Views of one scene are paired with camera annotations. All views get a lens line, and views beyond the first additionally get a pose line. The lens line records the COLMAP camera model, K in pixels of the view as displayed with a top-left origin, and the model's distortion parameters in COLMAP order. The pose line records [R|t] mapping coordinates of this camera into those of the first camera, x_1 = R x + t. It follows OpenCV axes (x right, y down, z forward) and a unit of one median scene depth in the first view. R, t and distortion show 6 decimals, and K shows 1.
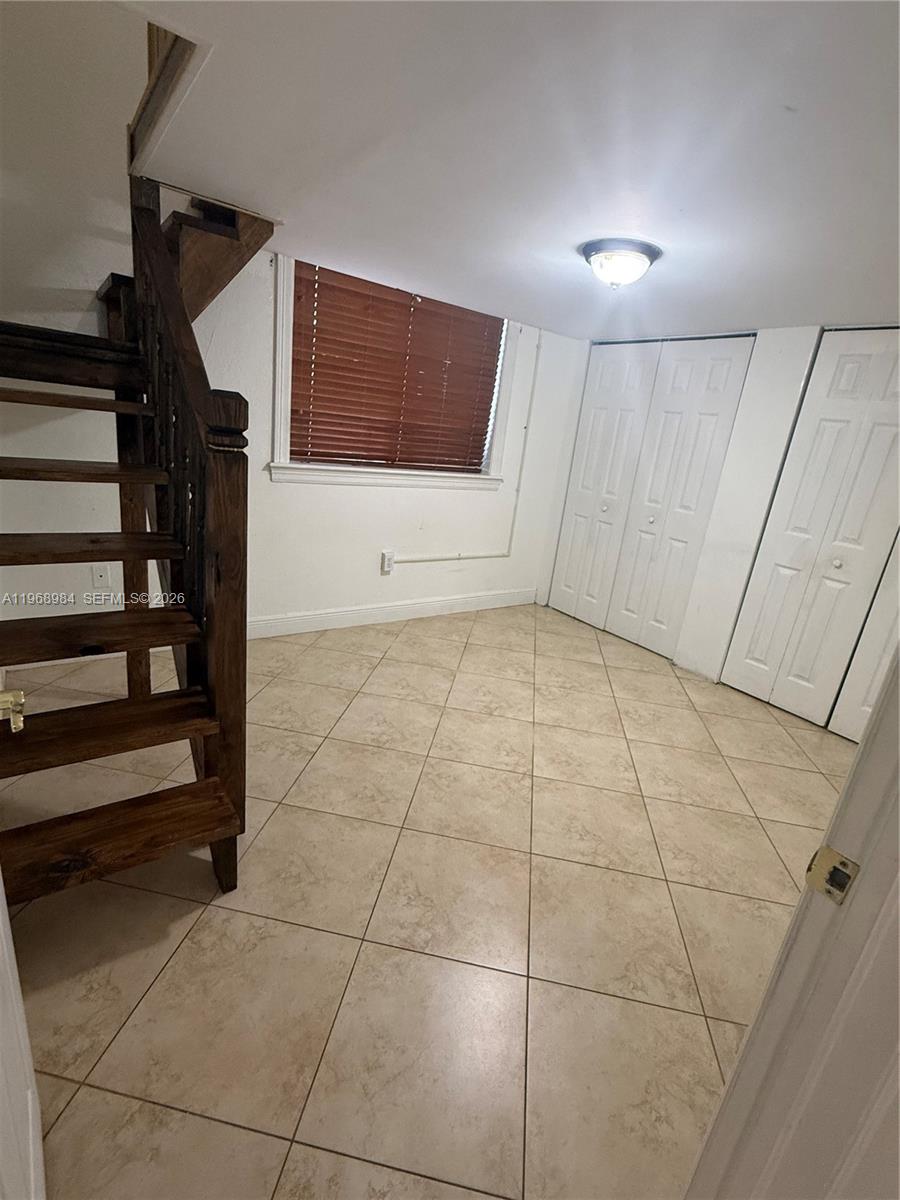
lens RADIAL K [[552.6, 0, 452.6], [0, 552.6, 598.9], [0, 0, 1]] dist [-0.000105, -0.000800]
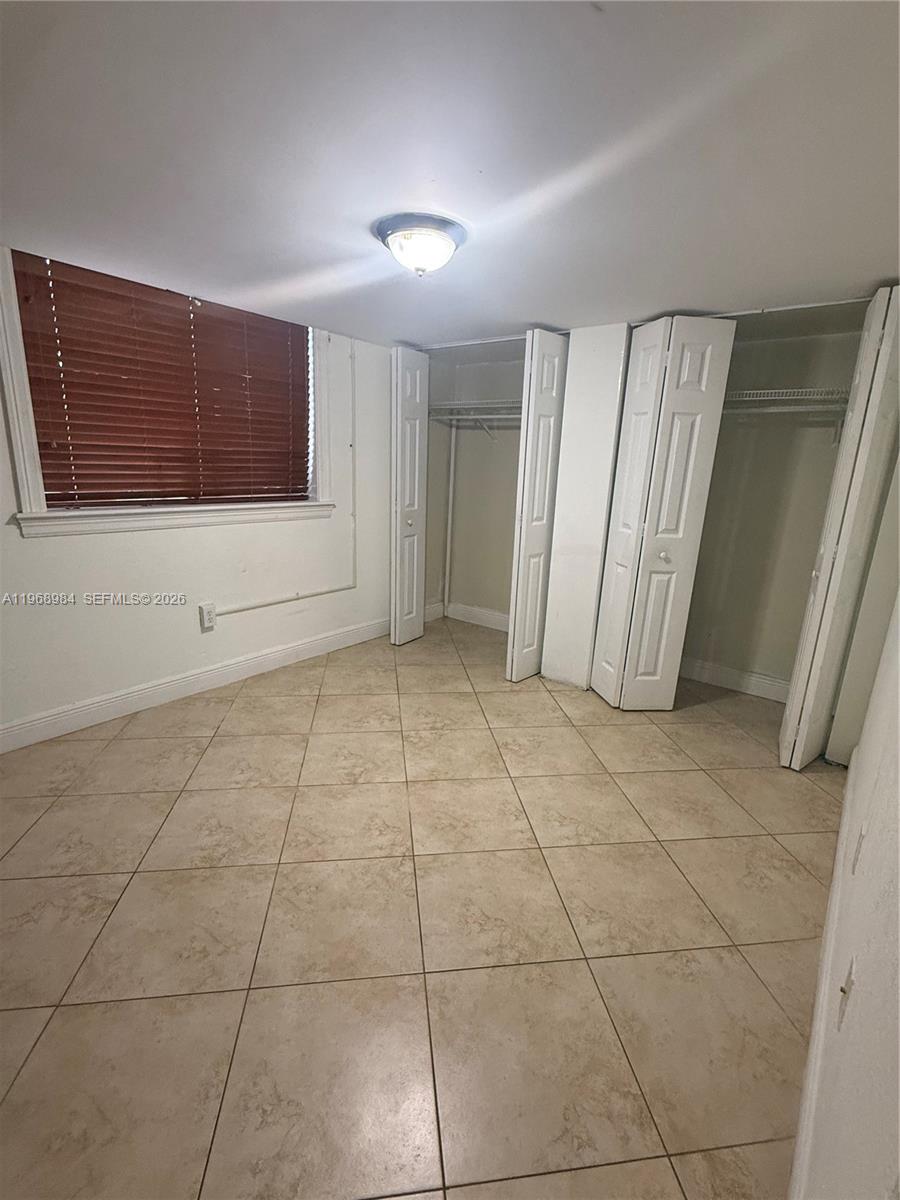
lens RADIAL K [[552.6, 0, 455.9], [0, 552.6, 597.7], [0, 0, 1]] dist [-0.000105, -0.000800]
pose [[0.955960, -0.142010, 0.256852, 0.041314], [0.151536, 0.988295, -0.017577, -0.032284], [-0.251349, 0.055726, 0.966291, 0.141820]]
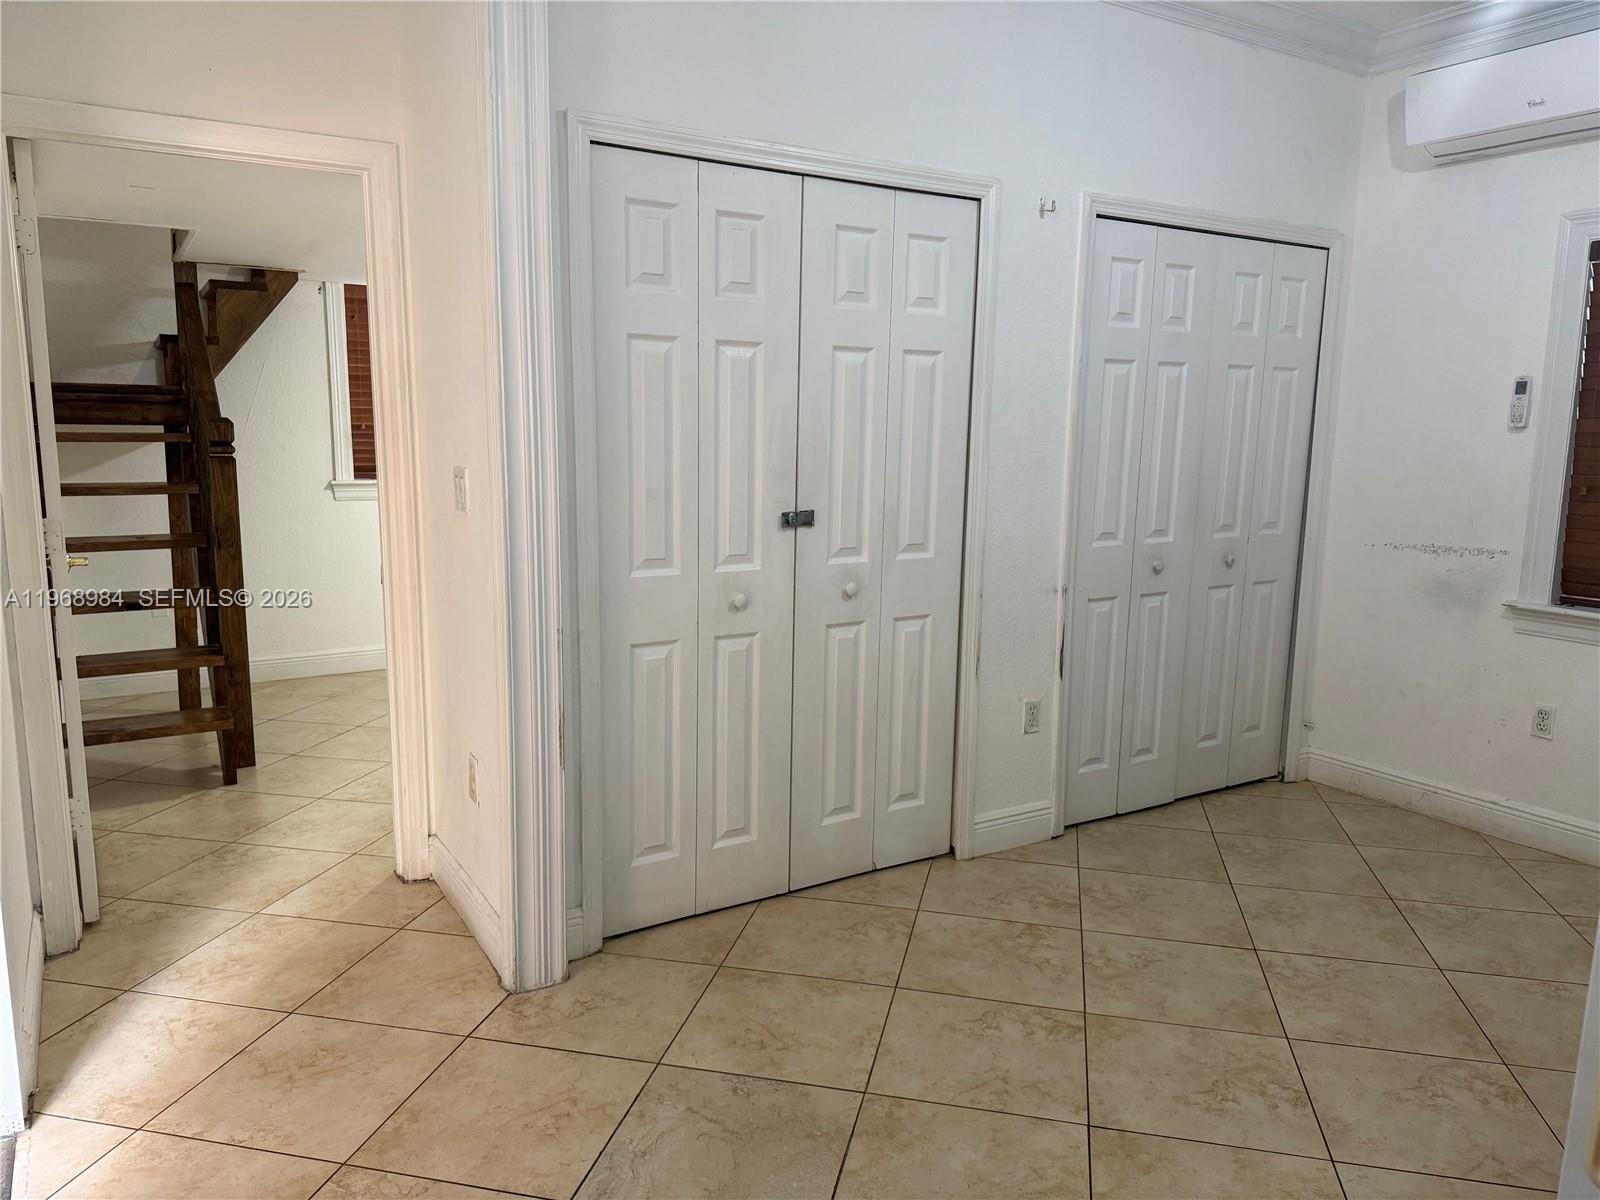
lens RADIAL K [[1123.9, 0, 795.2], [0, 1123.9, 612.2], [0, 0, 1]] dist [0.002928, -0.000666]
pose [[0.992275, -0.083709, -0.091555, 0.728303], [0.069743, 0.986773, -0.146341, 0.370659], [0.102594, 0.138825, 0.984988, -0.937714]]
